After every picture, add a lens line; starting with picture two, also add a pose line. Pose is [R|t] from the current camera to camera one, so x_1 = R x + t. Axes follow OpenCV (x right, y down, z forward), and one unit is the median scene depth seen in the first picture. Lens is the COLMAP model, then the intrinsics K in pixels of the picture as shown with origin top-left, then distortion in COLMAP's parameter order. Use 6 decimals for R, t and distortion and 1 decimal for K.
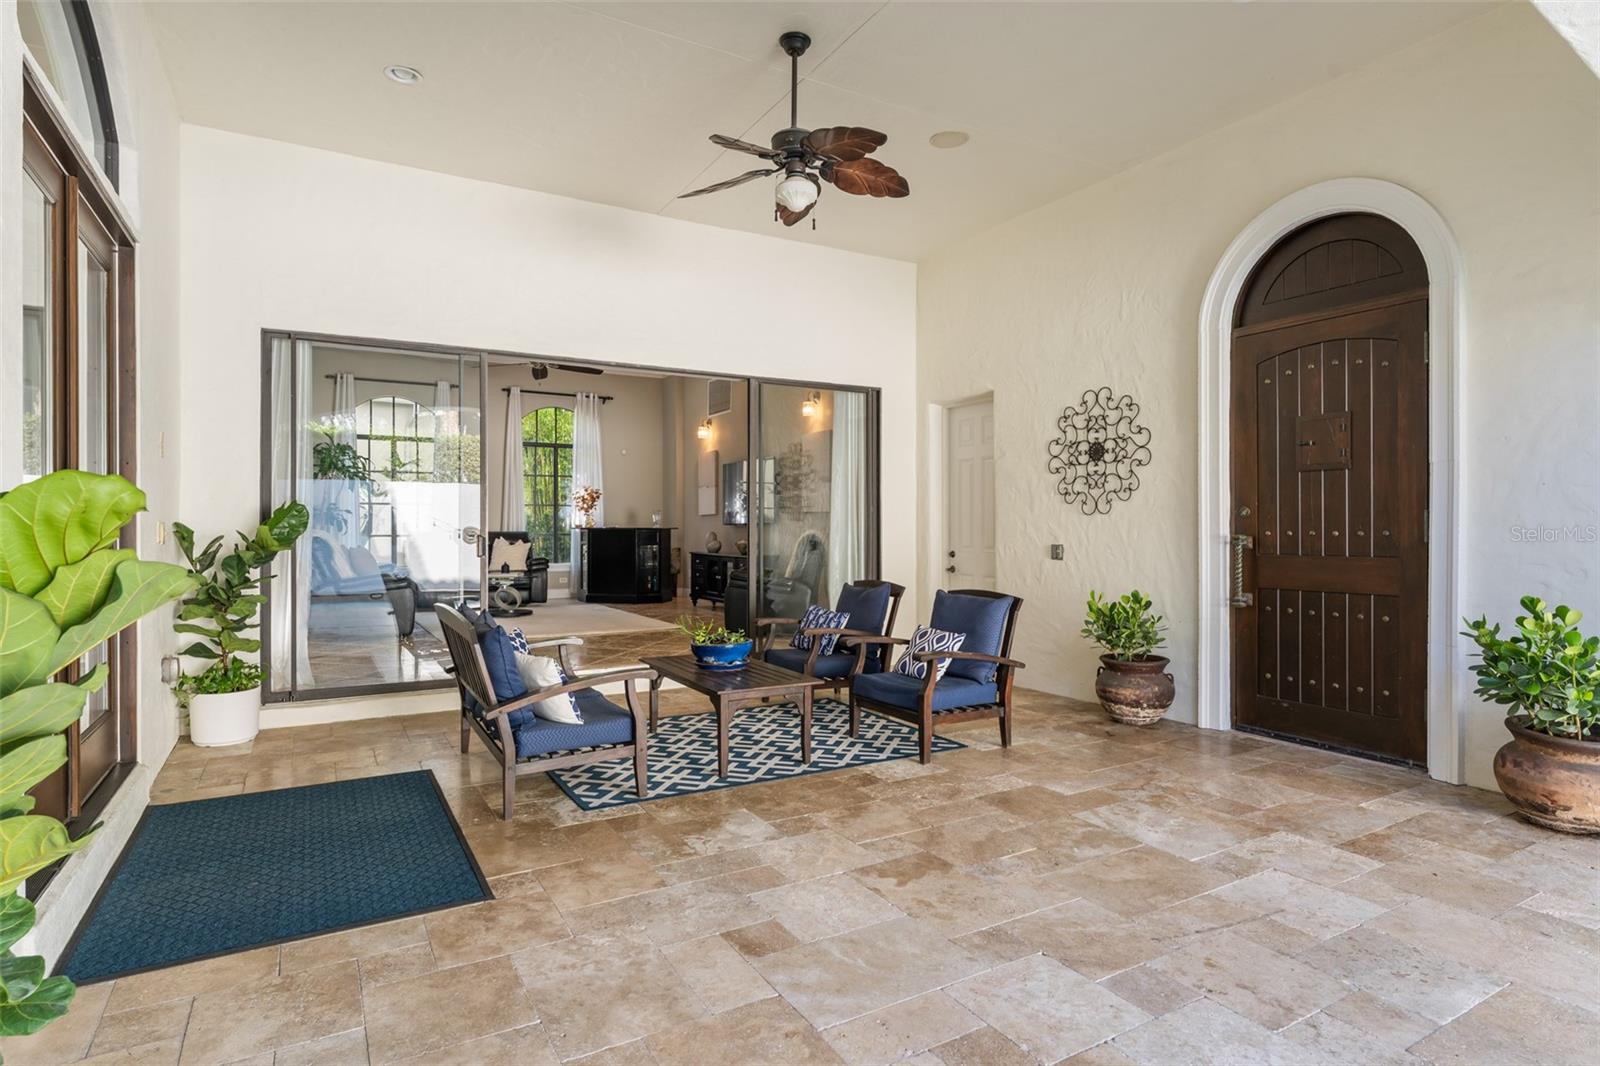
lens RADIAL K [[833.0, 0, 796.0], [0, 833.0, 526.6], [0, 0, 1]] dist [0.001504, -0.000676]
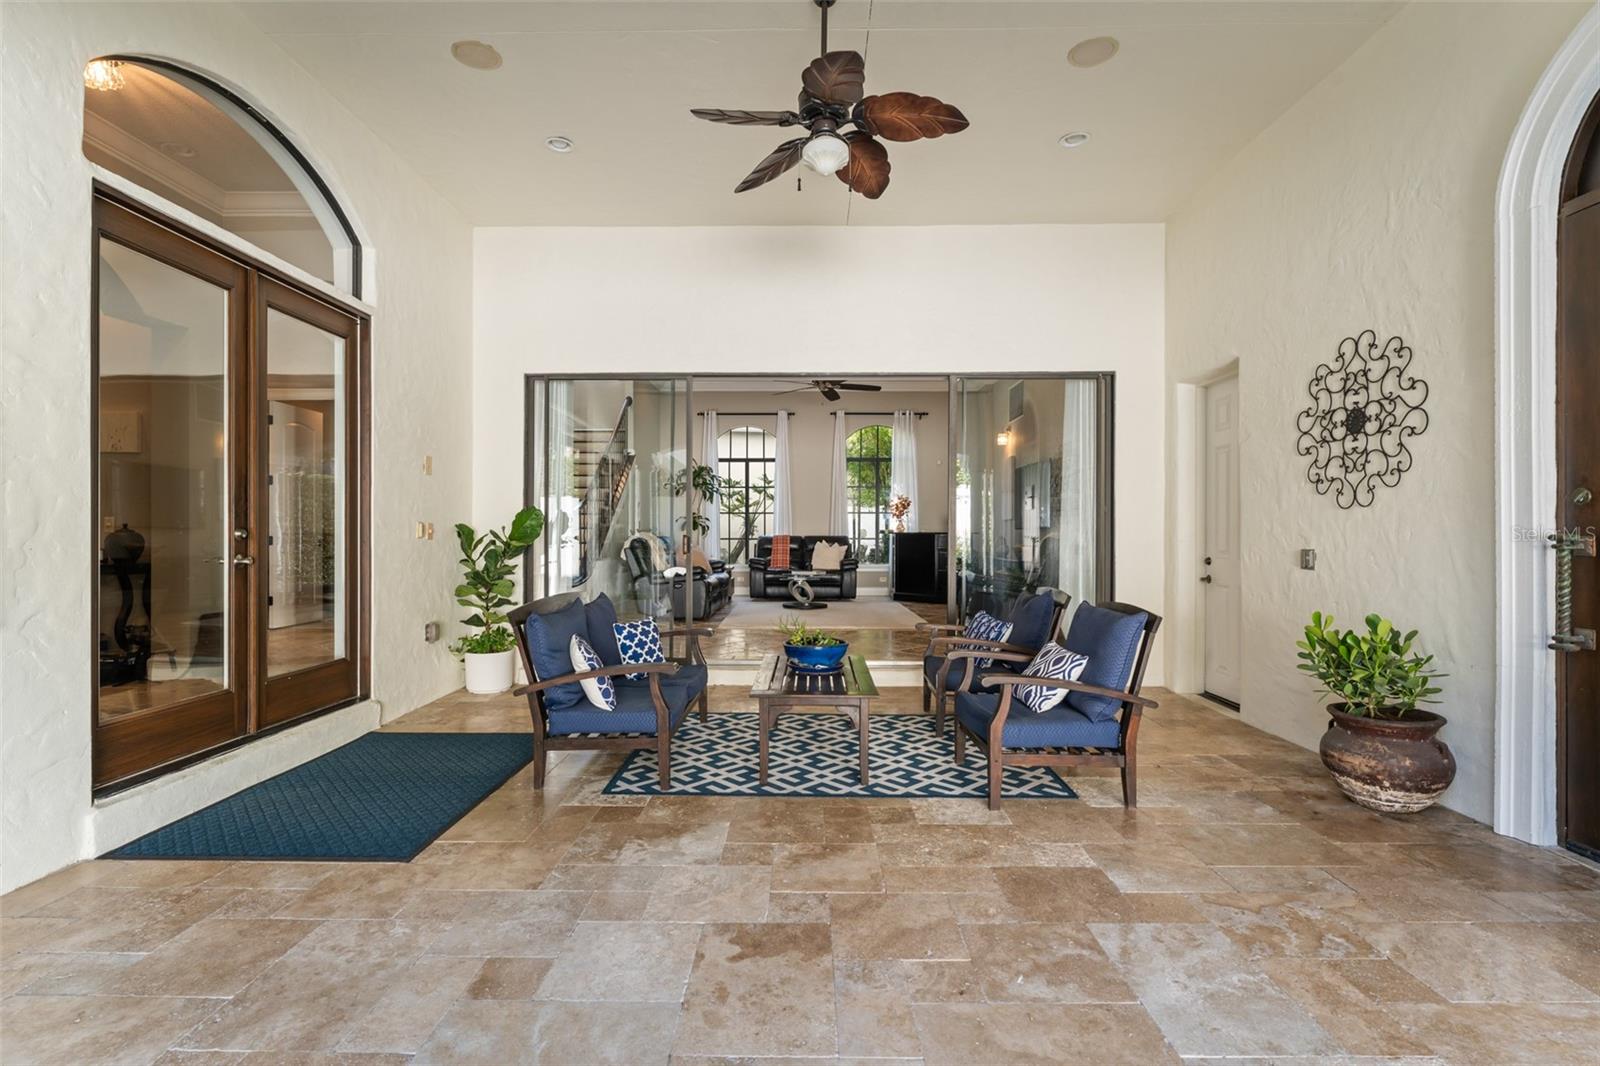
lens RADIAL K [[732.2, 0, 800.3], [0, 732.2, 533.7], [0, 0, 1]] dist [-0.003449, 0.000070]
pose [[0.862891, 0.000664, -0.505390, 0.297170], [-0.001649, 0.999998, -0.001502, 0.010977], [0.505387, 0.002129, 0.862890, 0.233025]]
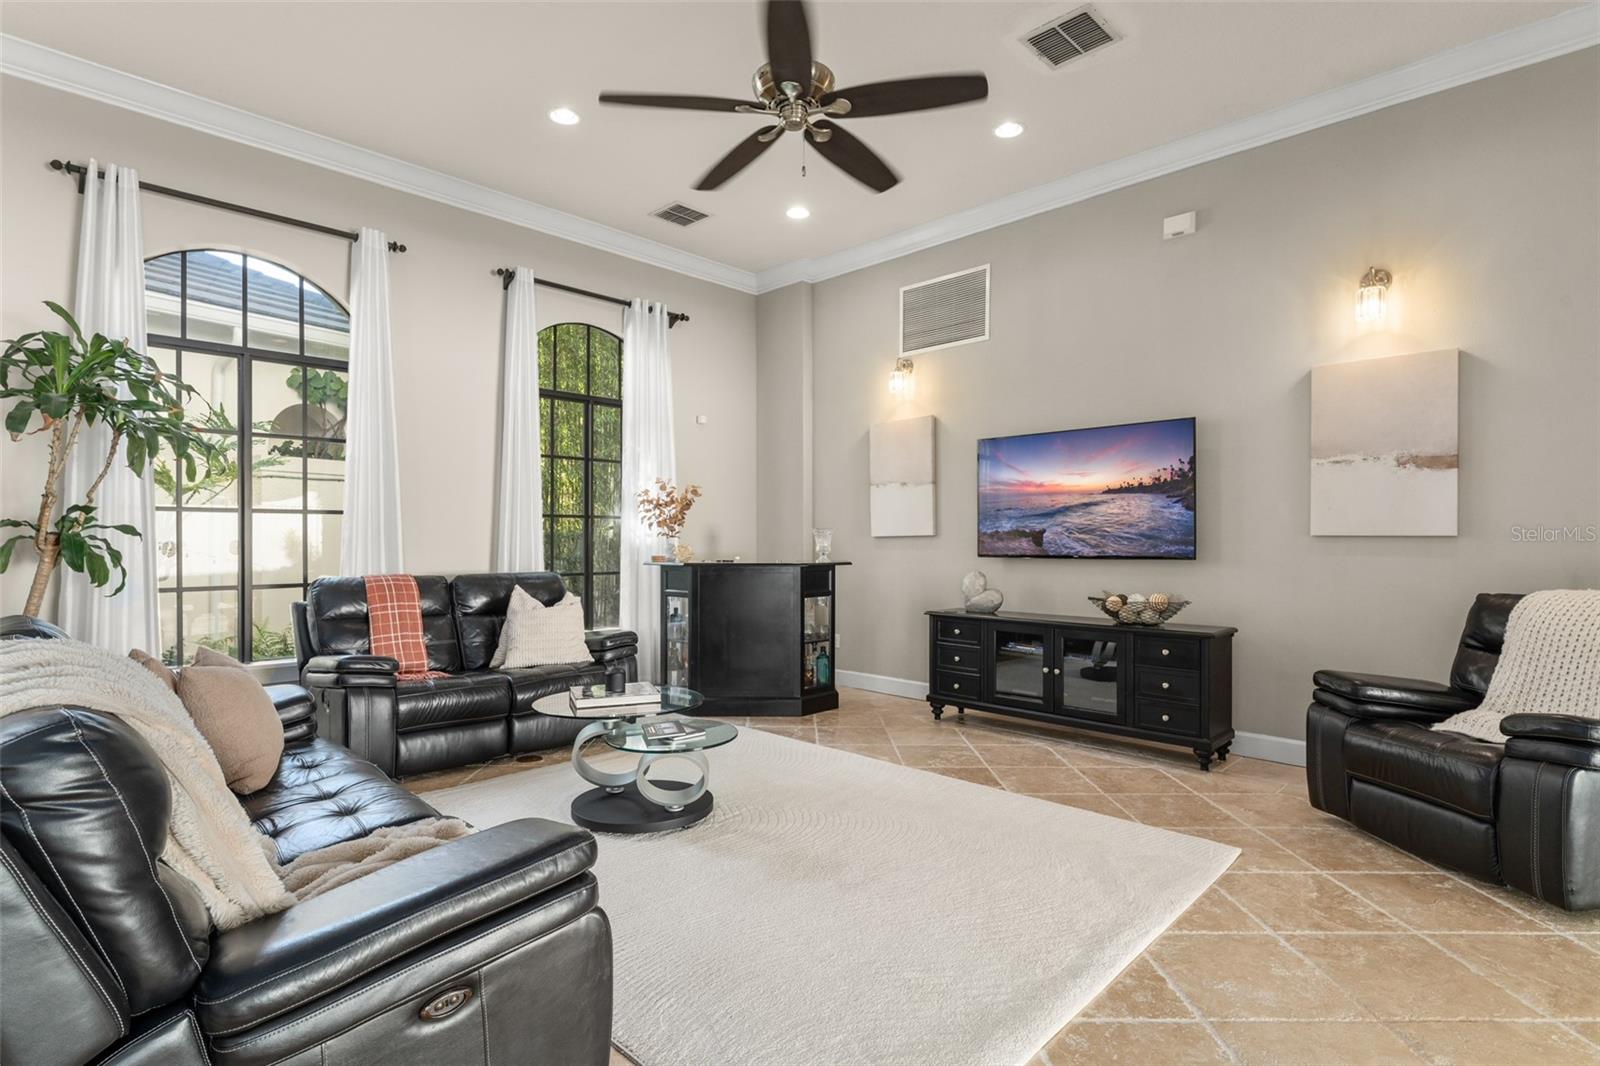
lens RADIAL K [[790.6, 0, 798.0], [0, 790.6, 536.8], [0, 0, 1]] dist [0.002810, -0.000228]
pose [[0.965839, 0.001163, 0.259141, -0.709027], [-0.000339, 0.999995, -0.003225, -0.028191], [-0.259144, 0.003027, 0.965834, 1.216088]]
